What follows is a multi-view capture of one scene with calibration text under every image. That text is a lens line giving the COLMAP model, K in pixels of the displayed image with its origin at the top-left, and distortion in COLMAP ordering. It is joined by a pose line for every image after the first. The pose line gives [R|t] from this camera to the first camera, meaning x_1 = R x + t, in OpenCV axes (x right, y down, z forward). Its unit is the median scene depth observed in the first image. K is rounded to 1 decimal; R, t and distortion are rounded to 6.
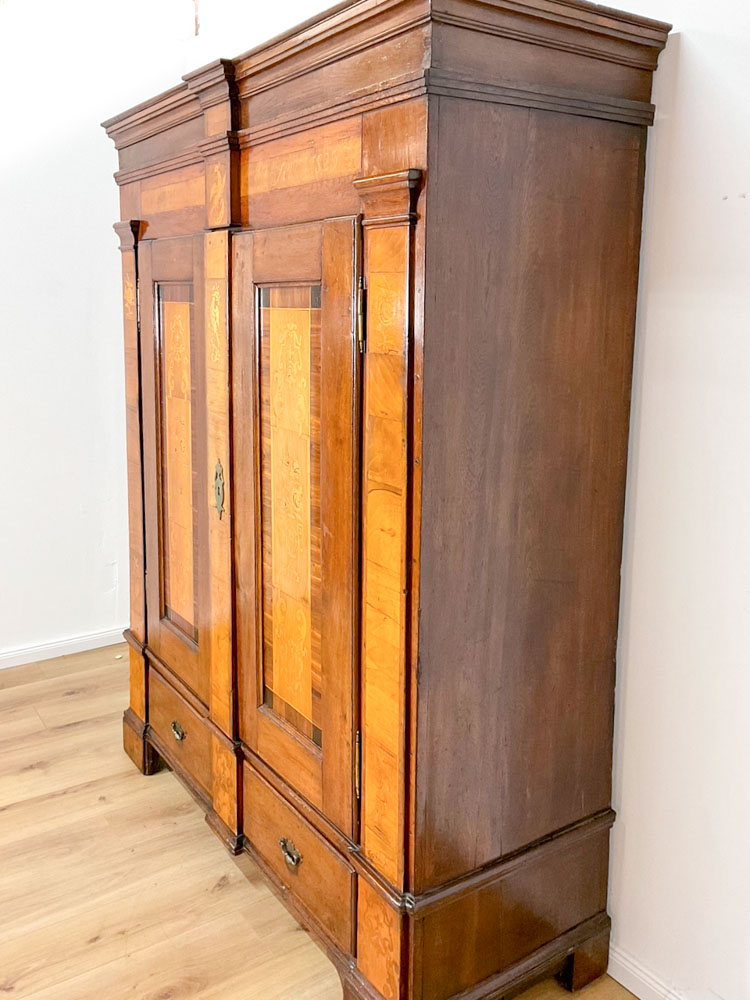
lens RADIAL K [[870.8, 0, 327.8], [0, 870.8, 426.6], [0, 0, 1]] dist [0.092964, -0.125115]
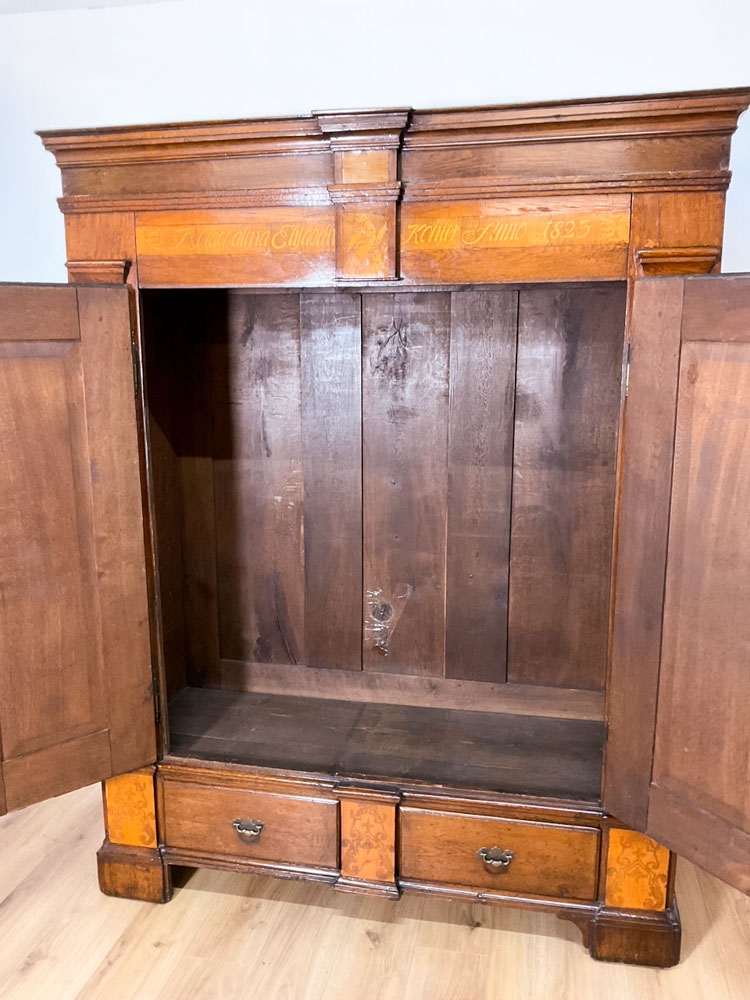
lens RADIAL K [[834.0, 0, 375.0], [0, 834.0, 500.0], [0, 0, 1]] dist [0.070700, -0.105105]
pose [[0.697511, -0.144056, 0.701945, -0.872623], [0.116568, 0.989347, 0.087206, -0.072586], [-0.707029, 0.020997, 0.706873, 0.375052]]
